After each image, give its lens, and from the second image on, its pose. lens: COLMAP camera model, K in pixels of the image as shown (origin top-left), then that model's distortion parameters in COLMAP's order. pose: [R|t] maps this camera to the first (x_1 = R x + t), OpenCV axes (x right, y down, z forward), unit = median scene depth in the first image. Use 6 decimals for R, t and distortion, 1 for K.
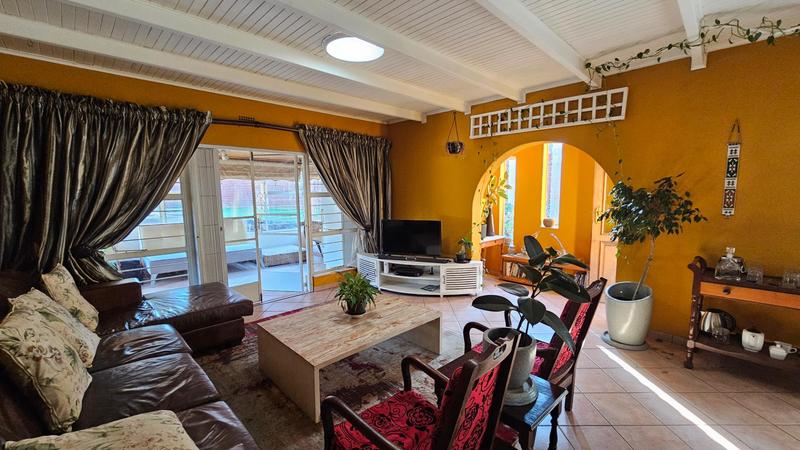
lens RADIAL K [[328.0, 0, 397.8], [0, 328.0, 231.4], [0, 0, 1]] dist [0.000656, -0.001335]
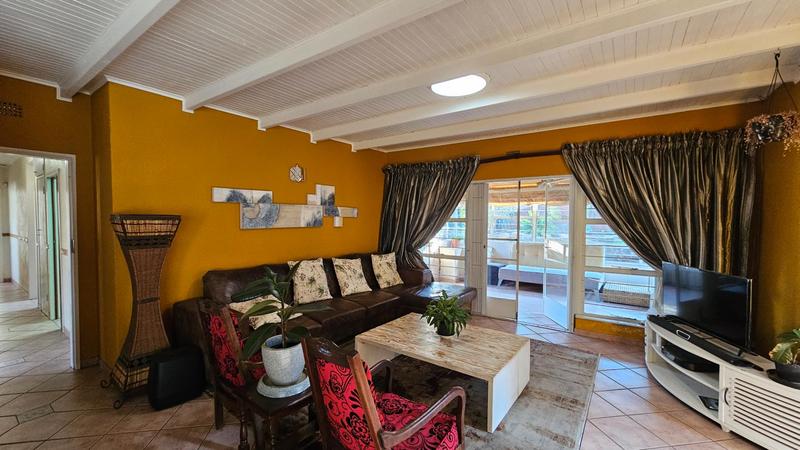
lens RADIAL K [[328.0, 0, 396.7], [0, 328.0, 223.2], [0, 0, 1]] dist [0.000656, -0.001335]
pose [[0.167380, 0.026789, -0.985528, 0.610068], [-0.125667, 0.992057, 0.005624, -0.058533], [0.977851, 0.122907, 0.169417, 0.453642]]
